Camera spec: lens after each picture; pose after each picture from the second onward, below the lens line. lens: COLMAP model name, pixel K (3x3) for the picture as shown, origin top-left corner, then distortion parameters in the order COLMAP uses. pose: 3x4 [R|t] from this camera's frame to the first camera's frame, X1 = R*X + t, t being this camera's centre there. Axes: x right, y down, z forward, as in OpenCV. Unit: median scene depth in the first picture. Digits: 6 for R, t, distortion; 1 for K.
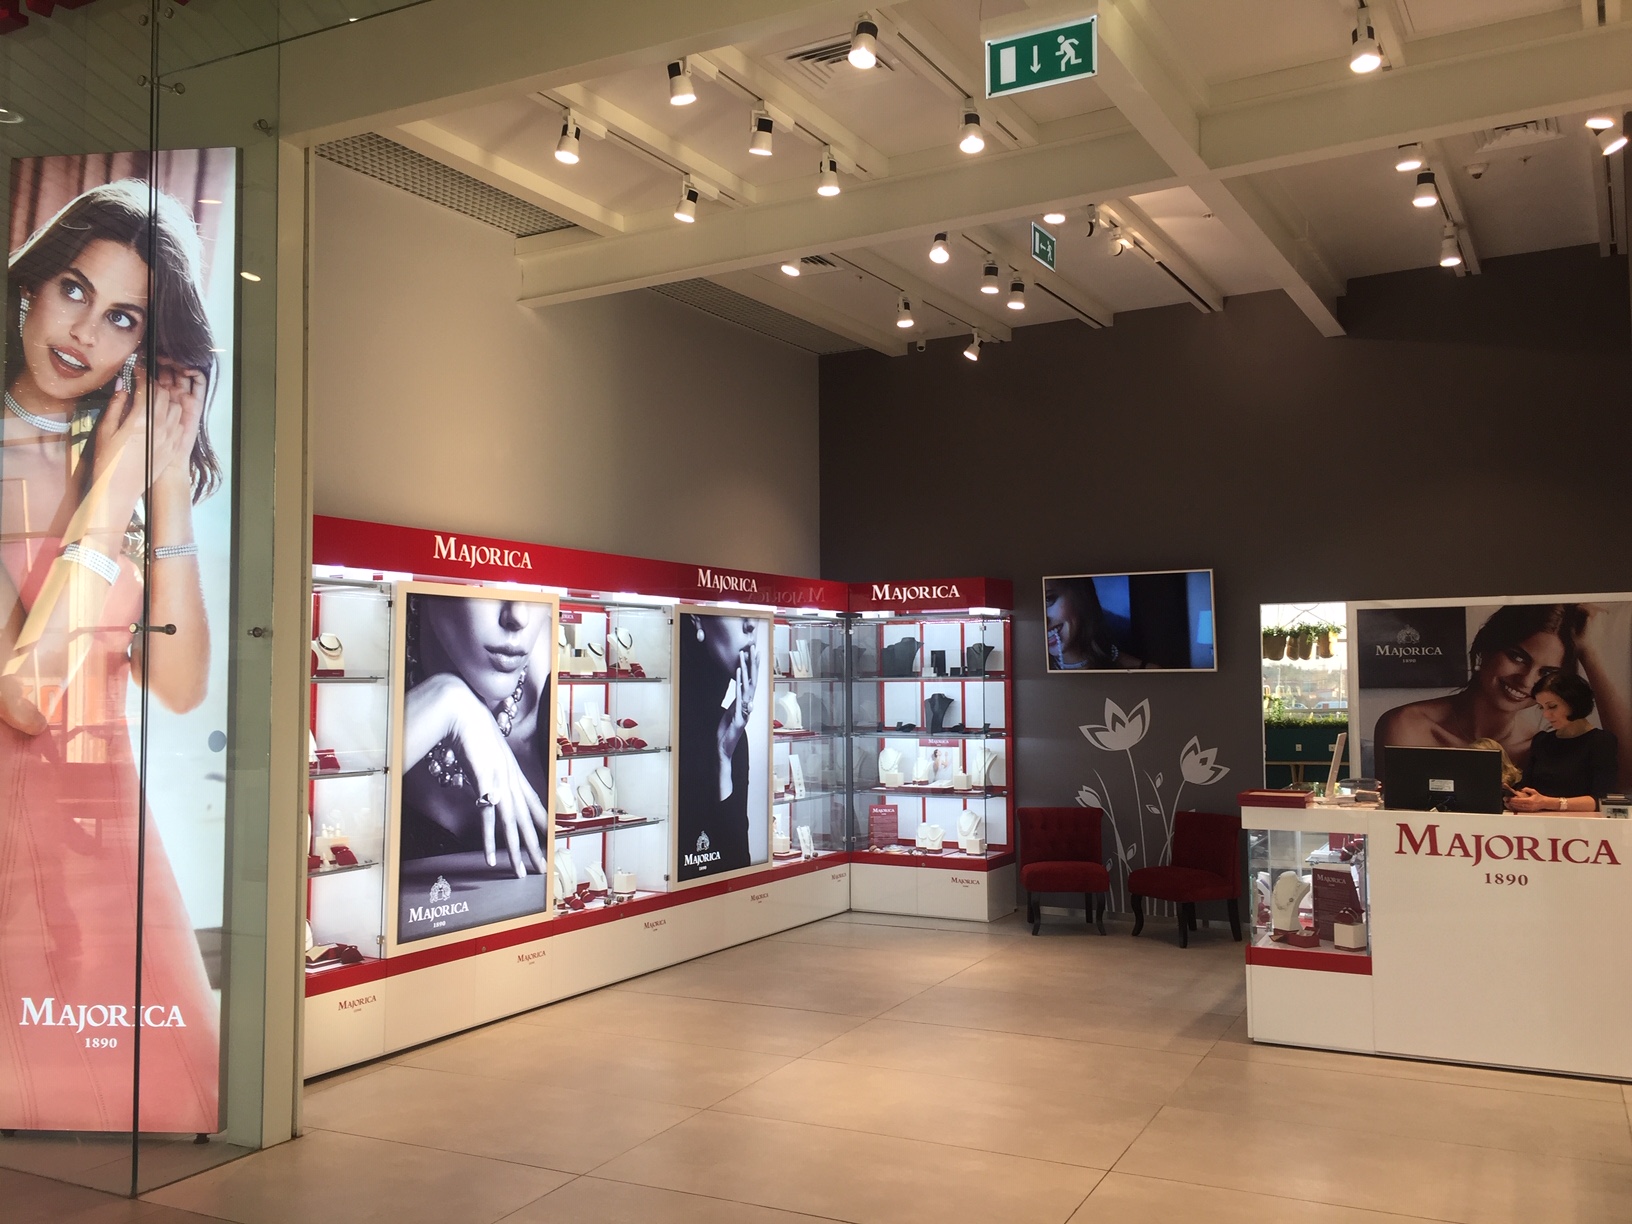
lens RADIAL K [[1402.5, 0, 816.0], [0, 1402.5, 612.0], [0, 0, 1]] dist [0.087013, -0.121005]
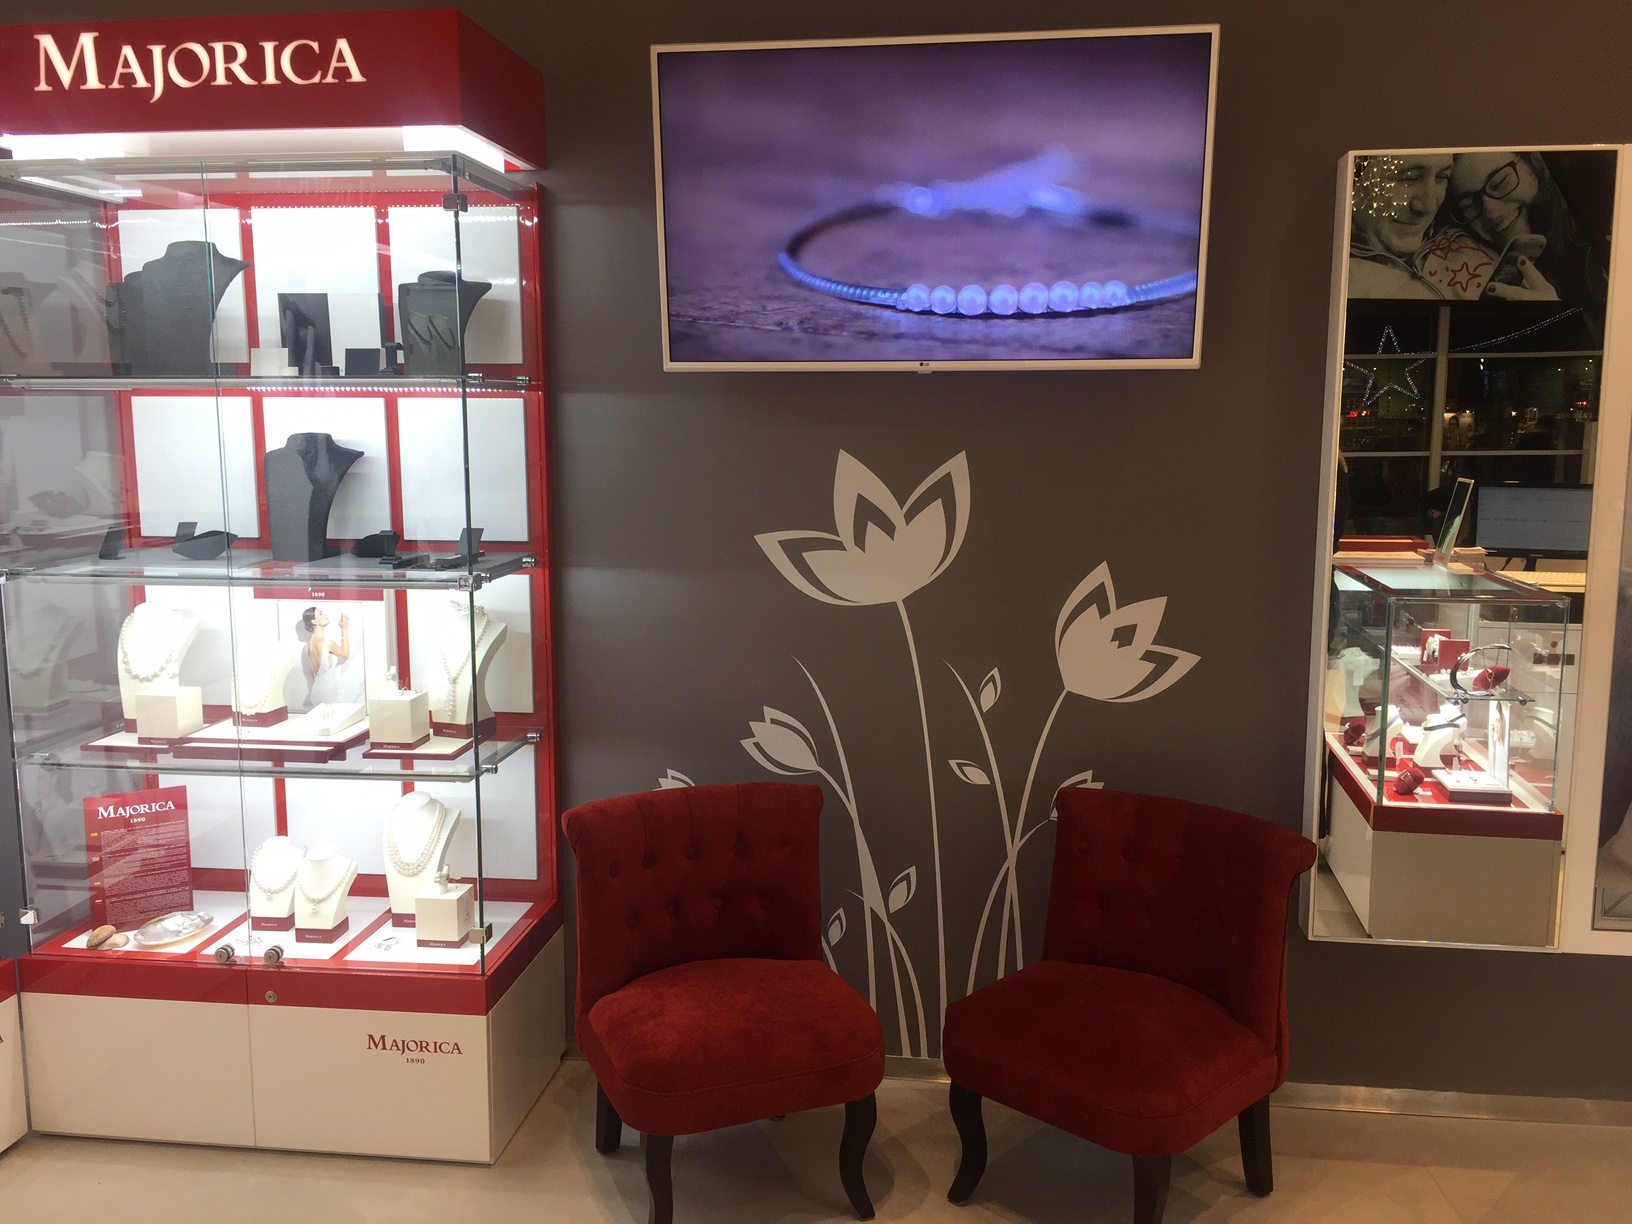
lens RADIAL K [[1402.5, 0, 816.0], [0, 1402.5, 612.0], [0, 0, 1]] dist [0.087013, -0.121005]
pose [[0.925992, -0.044163, 0.374951, 0.081447], [-0.024956, 0.983803, 0.177508, 0.043501], [-0.376717, -0.173728, 0.909892, 0.754338]]
